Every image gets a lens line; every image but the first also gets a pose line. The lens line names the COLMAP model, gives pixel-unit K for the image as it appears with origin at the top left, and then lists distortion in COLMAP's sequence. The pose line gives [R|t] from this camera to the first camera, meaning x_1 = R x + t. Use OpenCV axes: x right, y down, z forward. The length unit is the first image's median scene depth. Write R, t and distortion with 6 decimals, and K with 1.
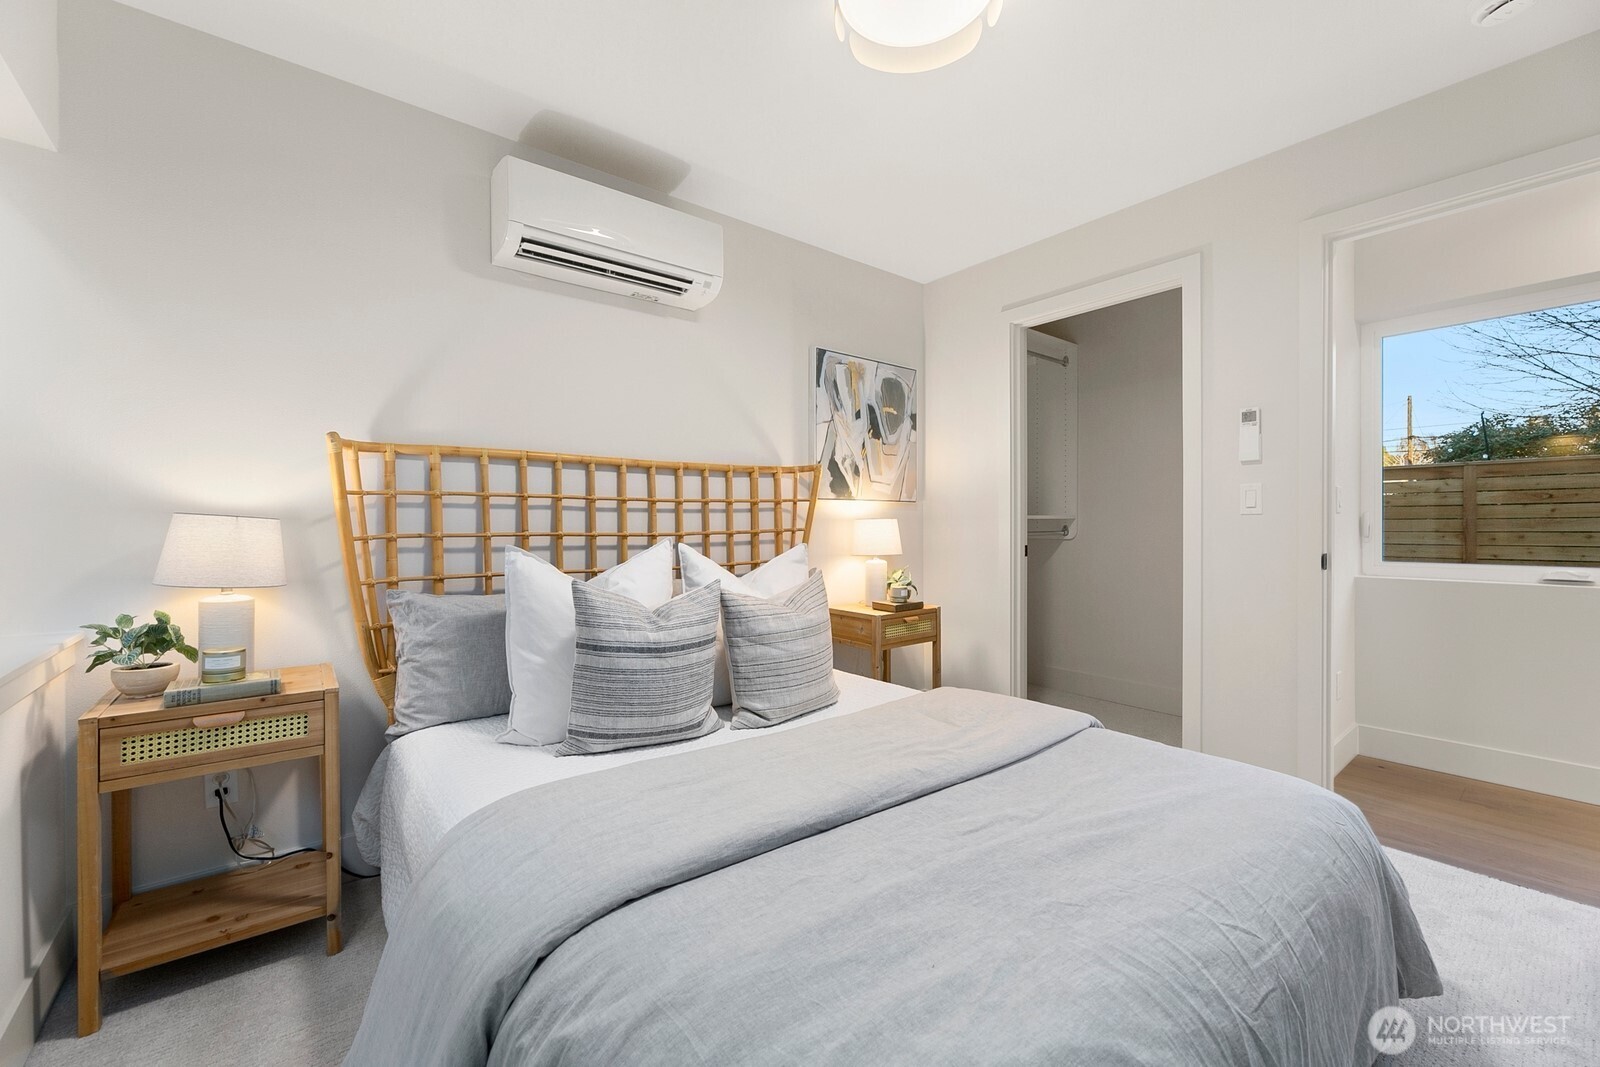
lens RADIAL K [[636.5, 0, 800.0], [0, 636.5, 533.5], [0, 0, 1]] dist [0.023805, 0.000045]
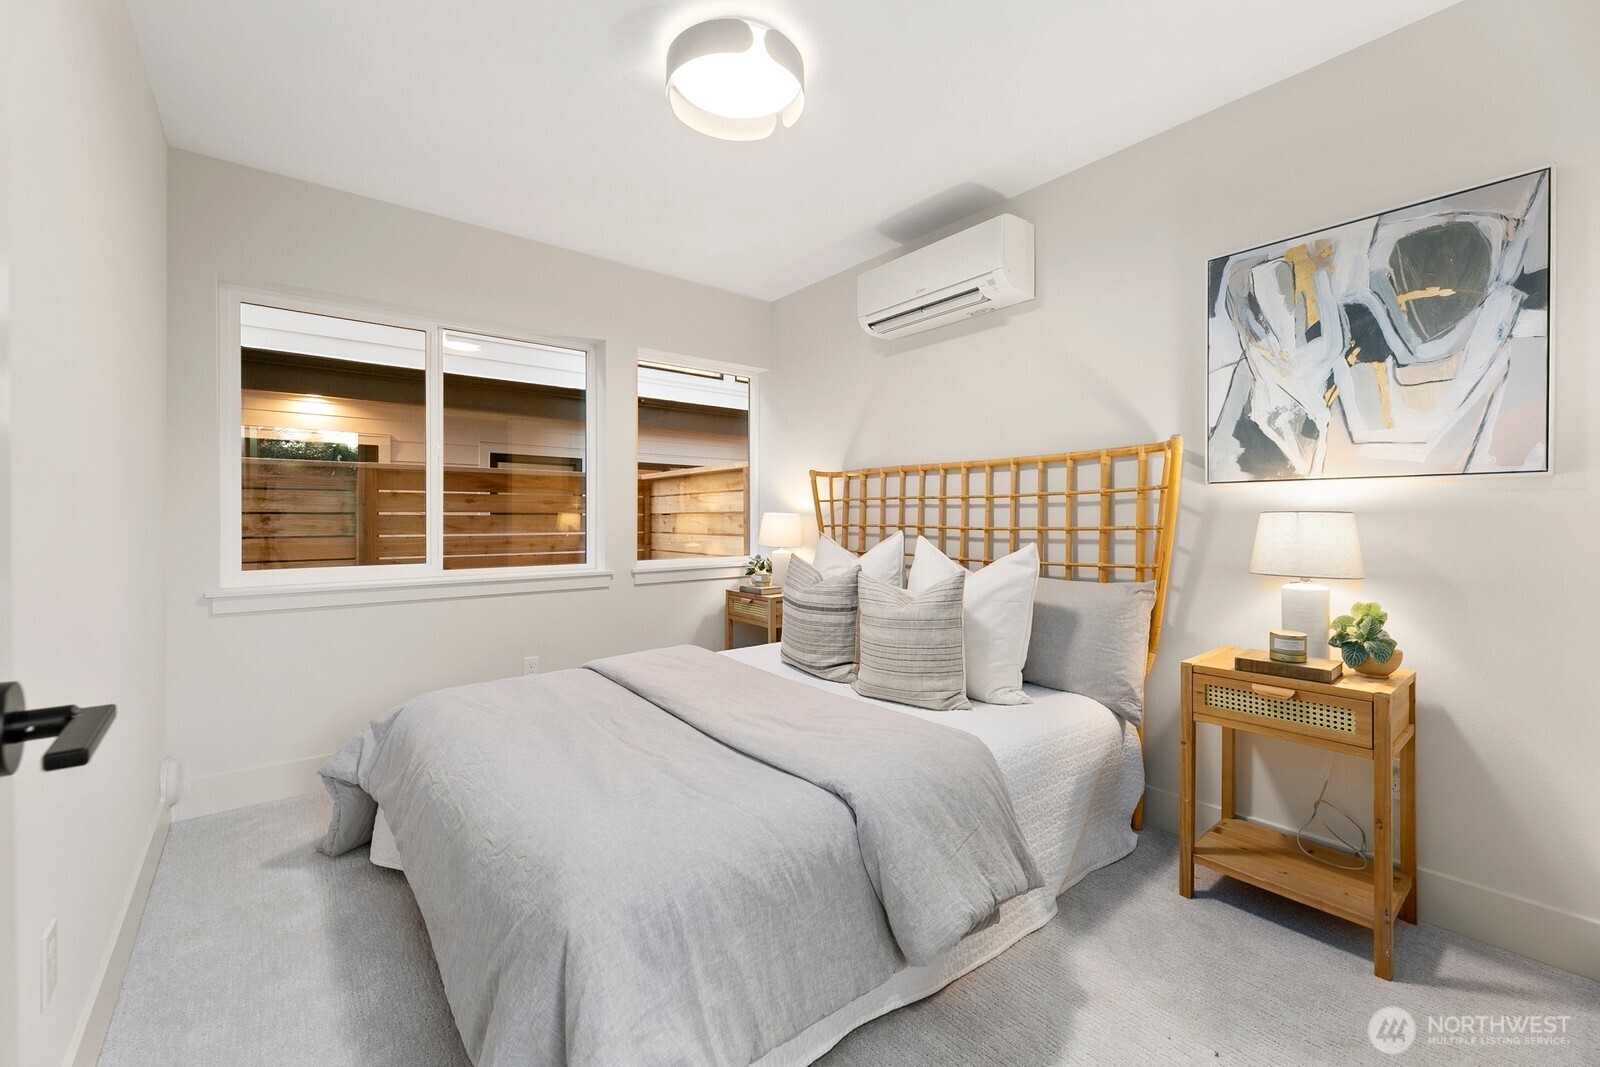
lens RADIAL K [[644.4, 0, 798.7], [0, 644.4, 525.6], [0, 0, 1]] dist [0.000500, -0.000215]
pose [[0.005766, 0.014837, -0.999873, 0.701240], [-0.018965, 0.999712, 0.014726, -0.011574], [0.999804, 0.018878, 0.006045, 0.556685]]
